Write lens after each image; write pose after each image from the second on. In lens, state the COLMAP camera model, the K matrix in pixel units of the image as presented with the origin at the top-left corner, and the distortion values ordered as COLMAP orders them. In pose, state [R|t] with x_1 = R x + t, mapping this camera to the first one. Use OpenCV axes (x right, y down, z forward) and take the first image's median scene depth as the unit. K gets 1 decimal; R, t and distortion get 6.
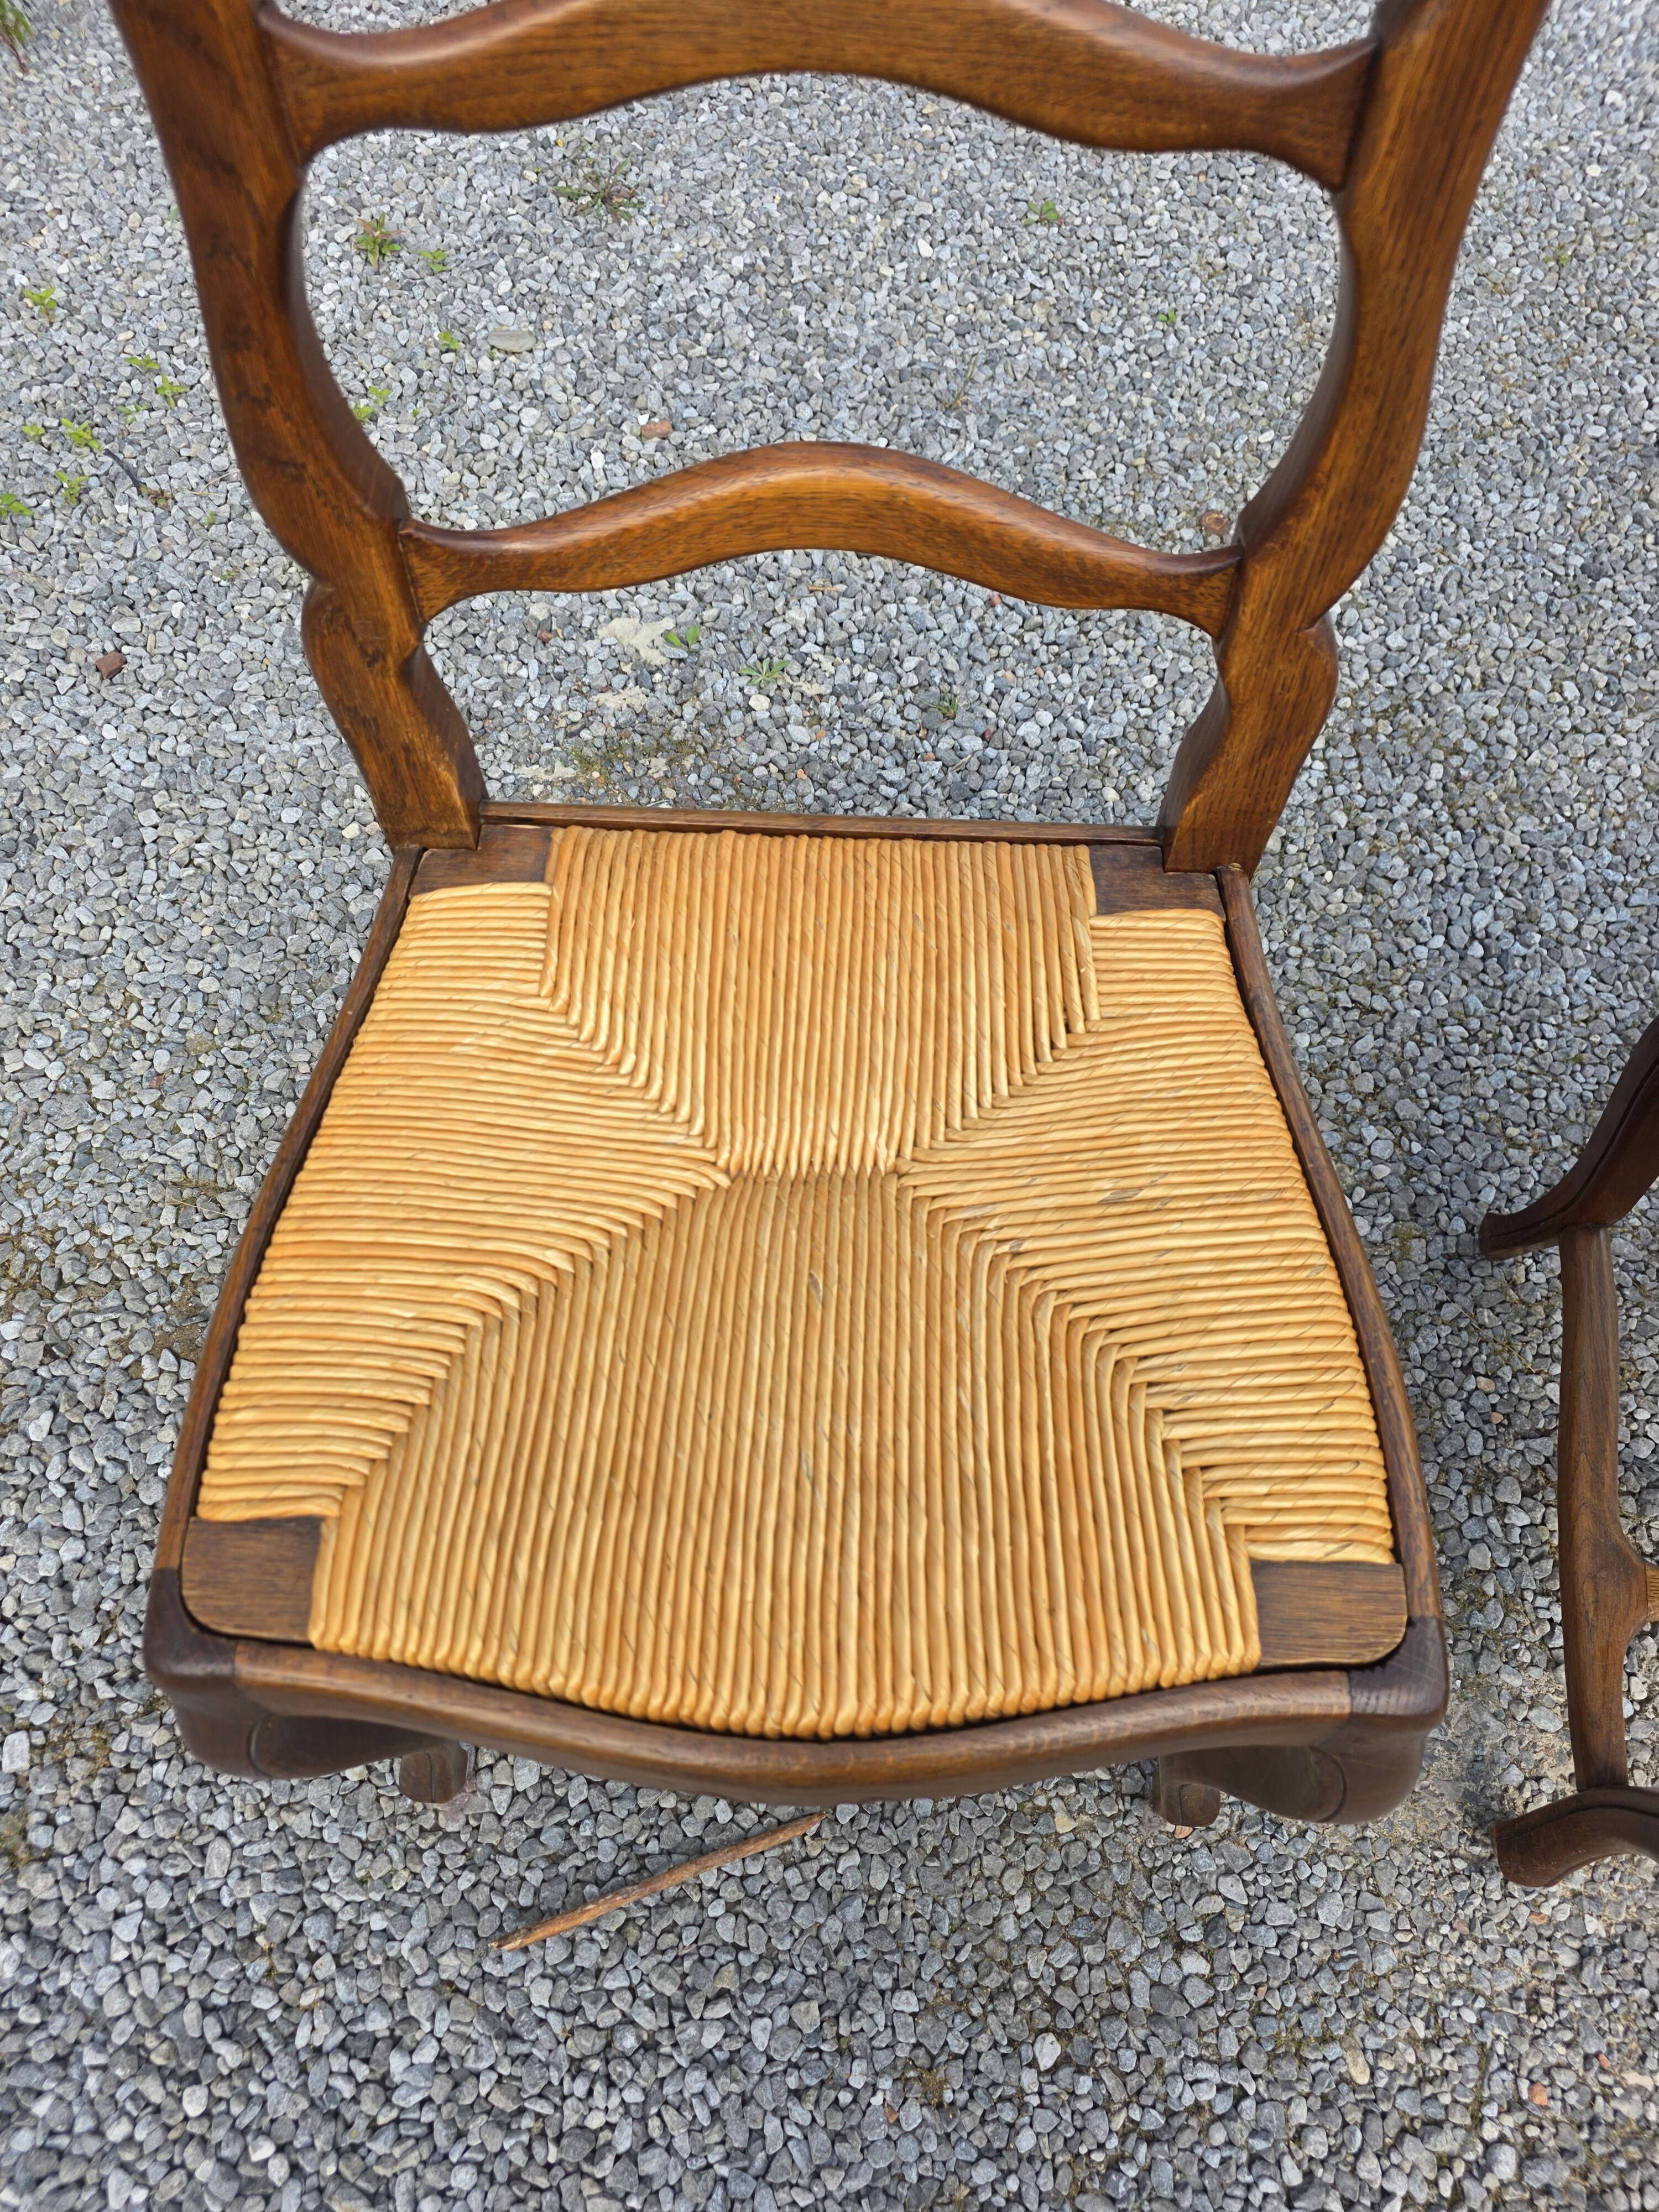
lens RADIAL K [[1491.2, 0, 823.2], [0, 1491.2, 1120.0], [0, 0, 1]] dist [0.026416, -0.014214]
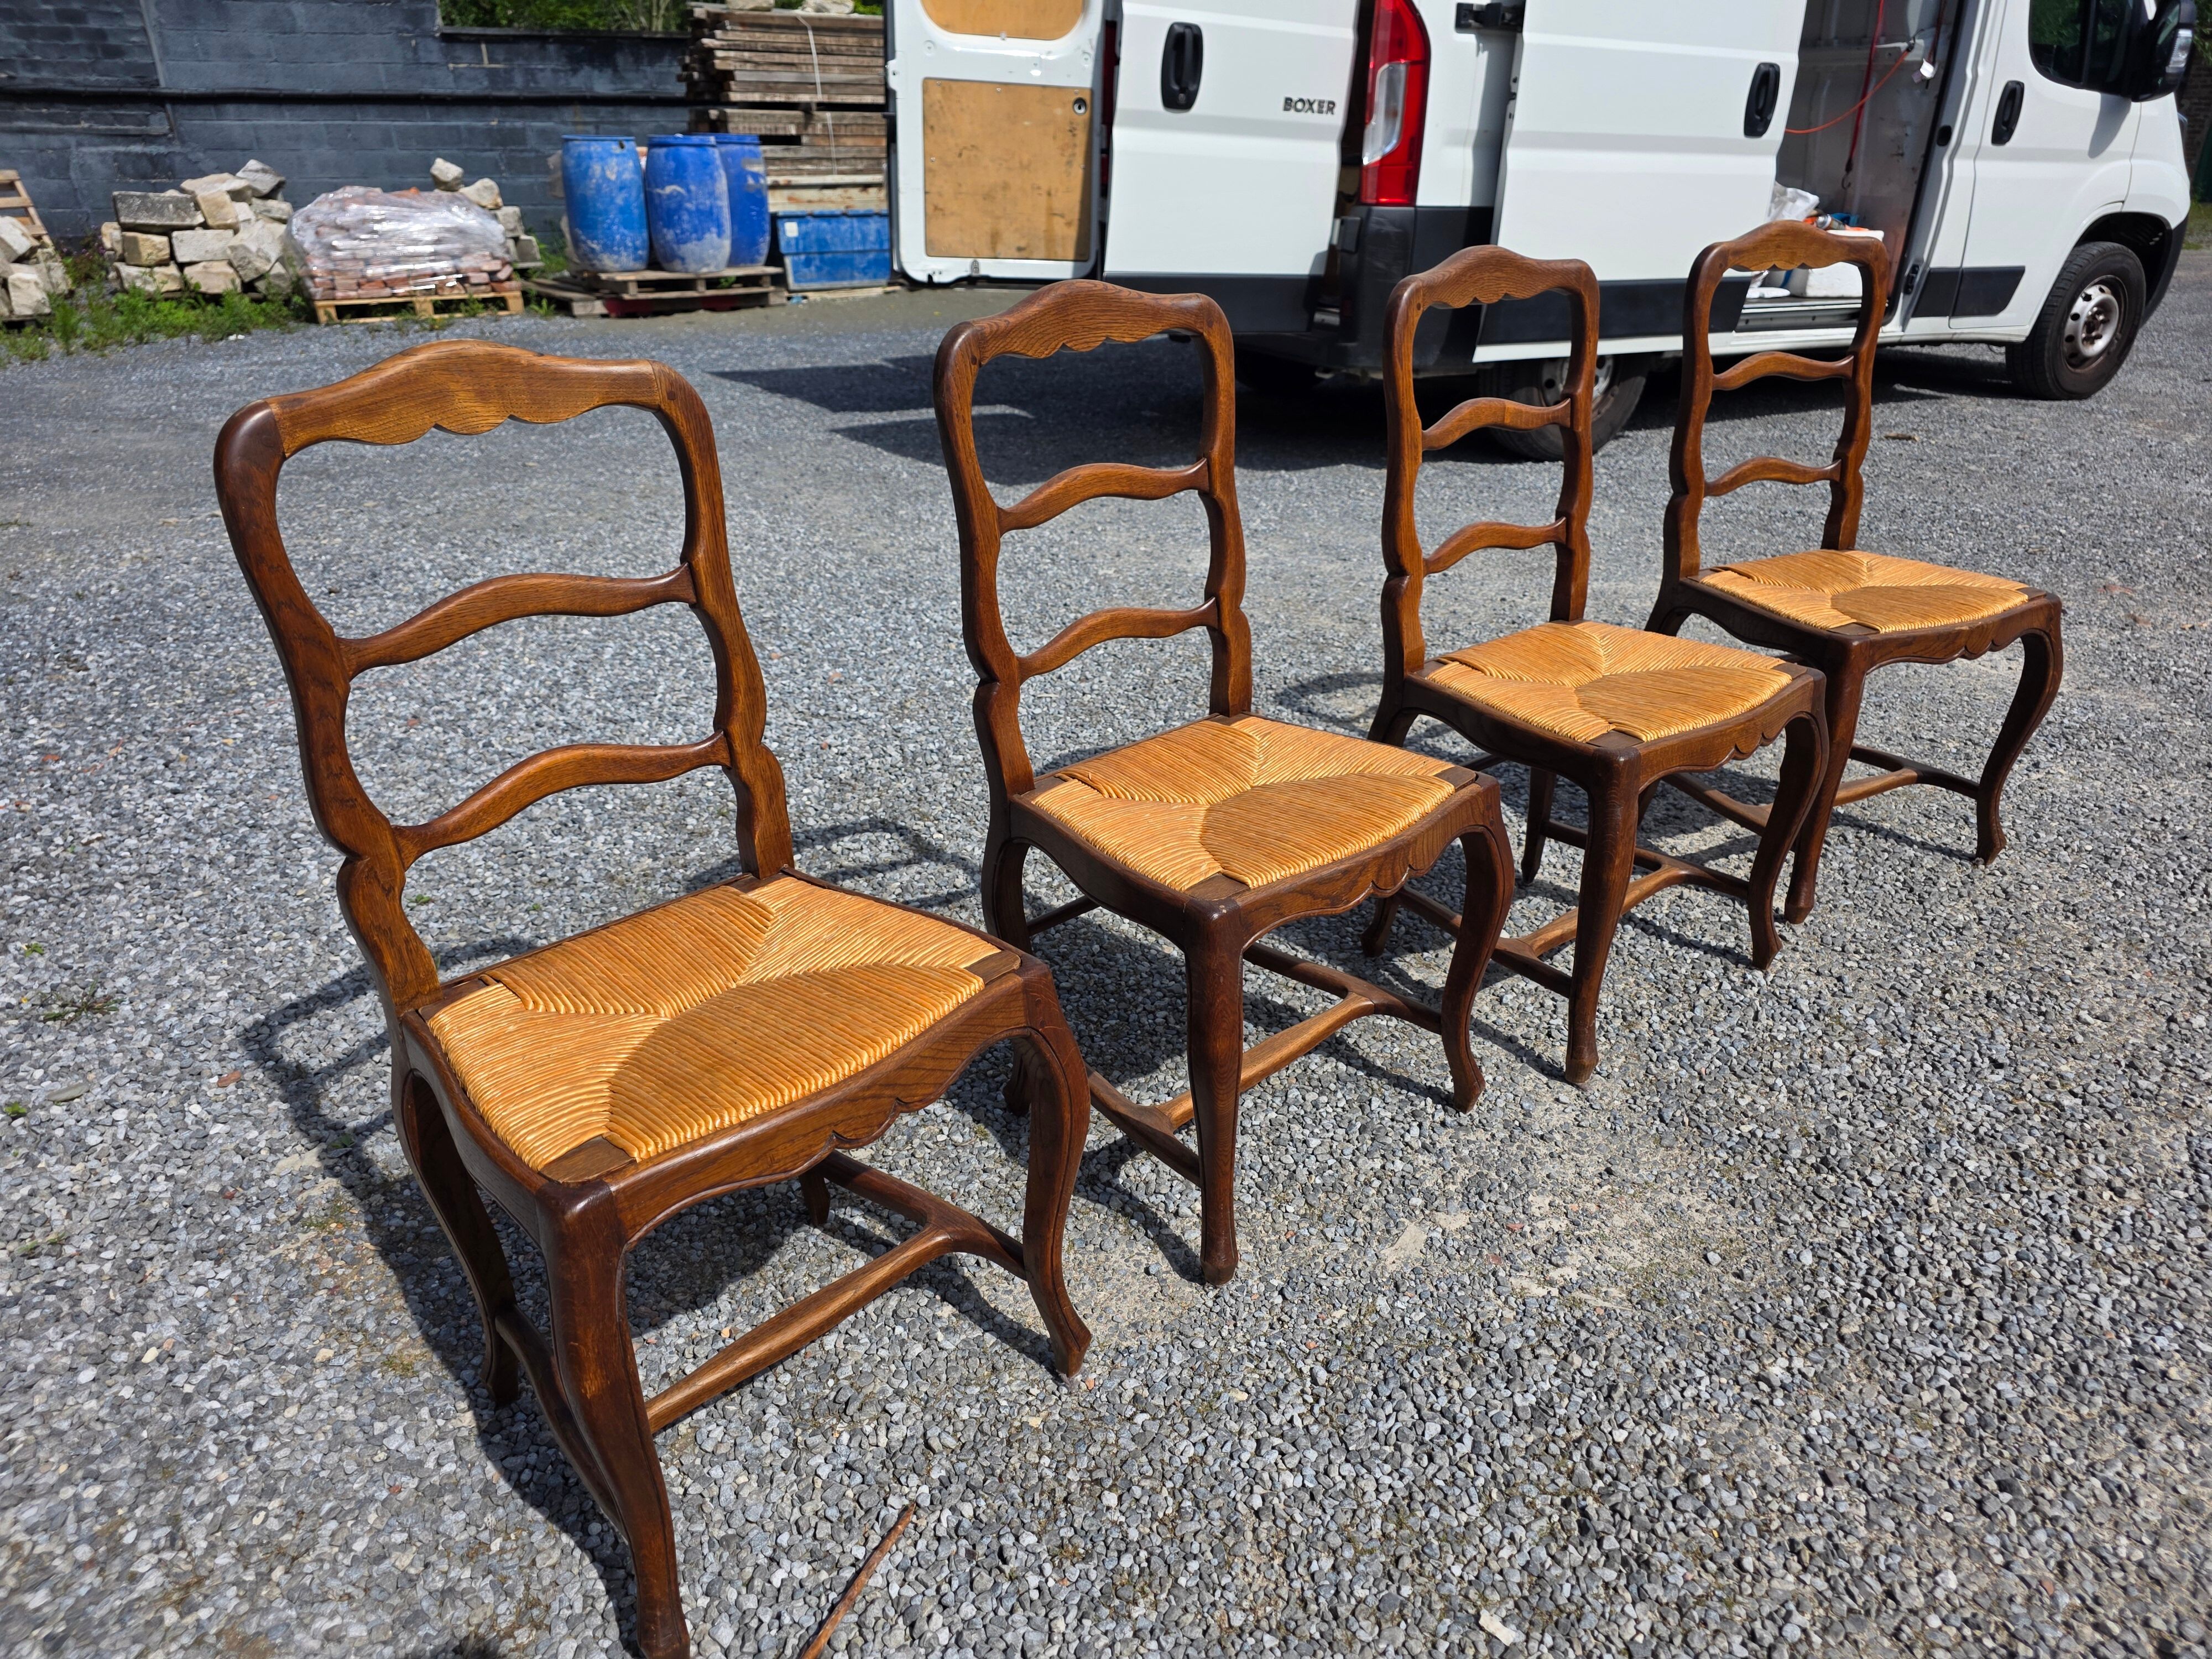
lens RADIAL K [[1485.7, 0, 1135.4], [0, 1485.7, 829.2], [0, 0, 1]] dist [0.030723, -0.019583]
pose [[0.675942, -0.314319, 0.666563, -0.635219], [0.667583, 0.644264, -0.373172, 0.741029], [-0.312148, 0.697228, 0.645319, -0.495075]]
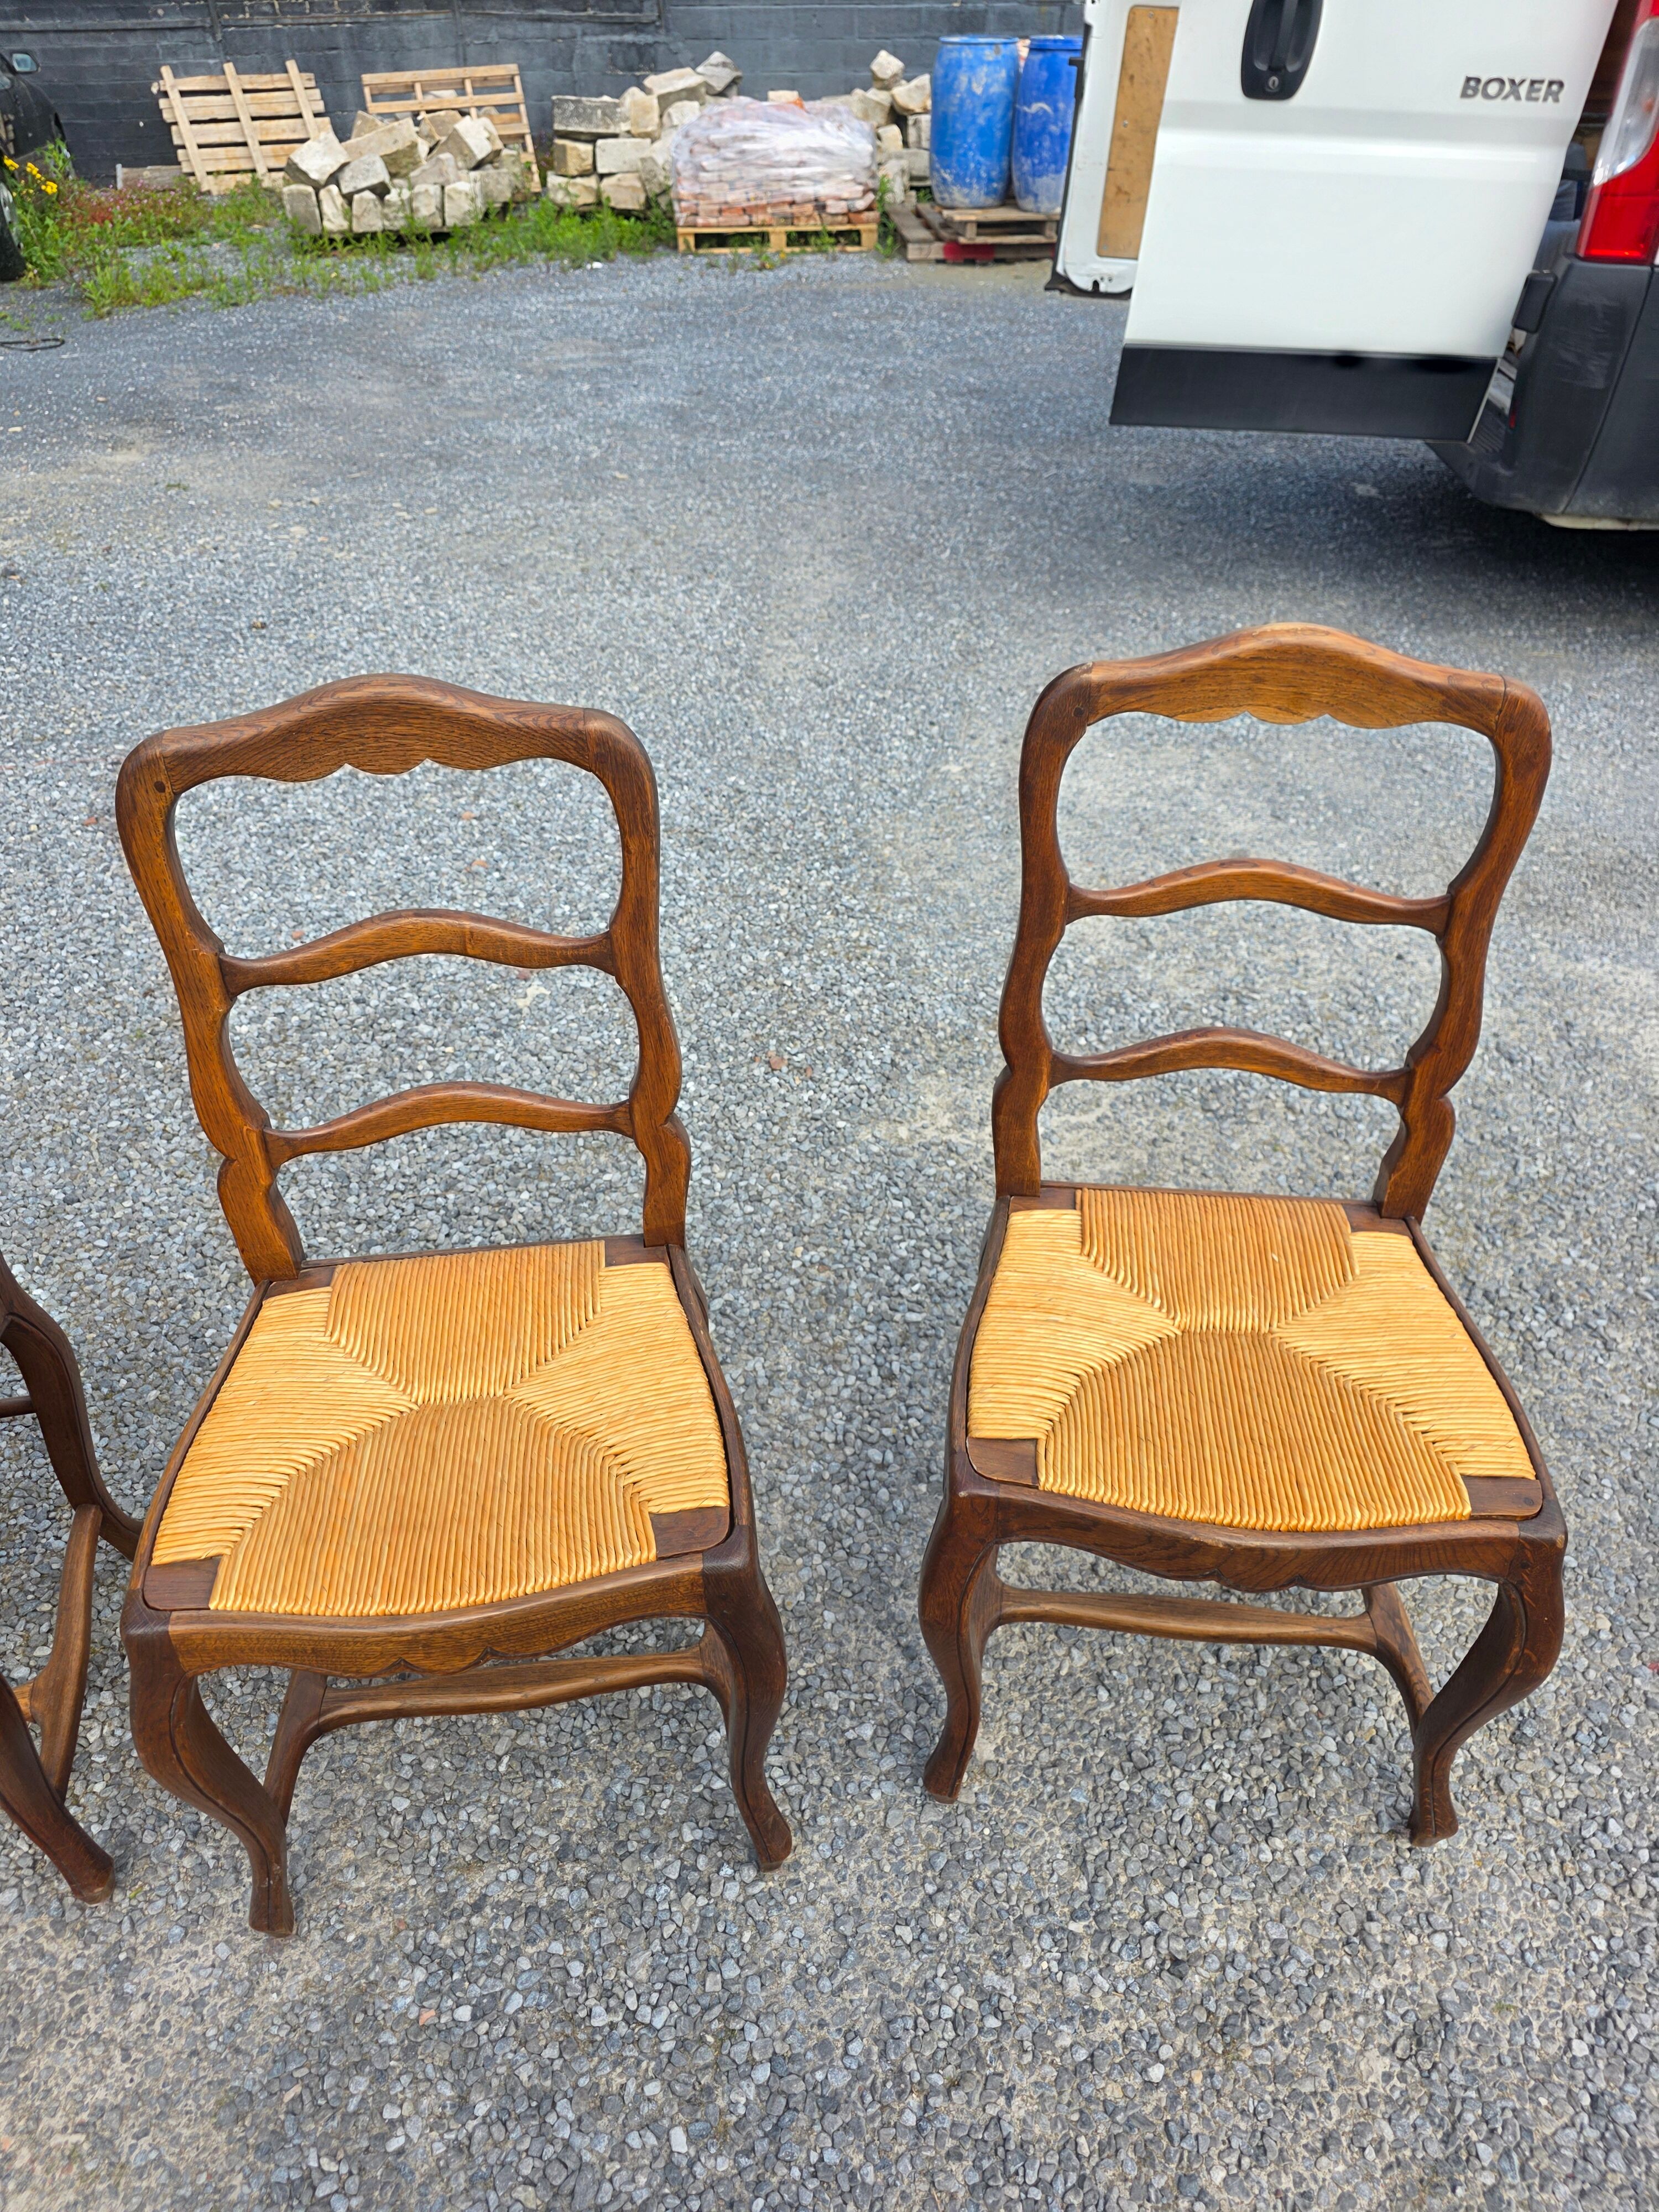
lens RADIAL K [[1493.1, 0, 810.3], [0, 1493.1, 1102.8], [0, 0, 1]] dist [0.027502, -0.016324]
pose [[0.967363, -0.164149, 0.193038, 1.491512], [0.235289, 0.864673, -0.443825, 0.677571], [-0.094061, 0.474759, 0.875075, -0.814970]]
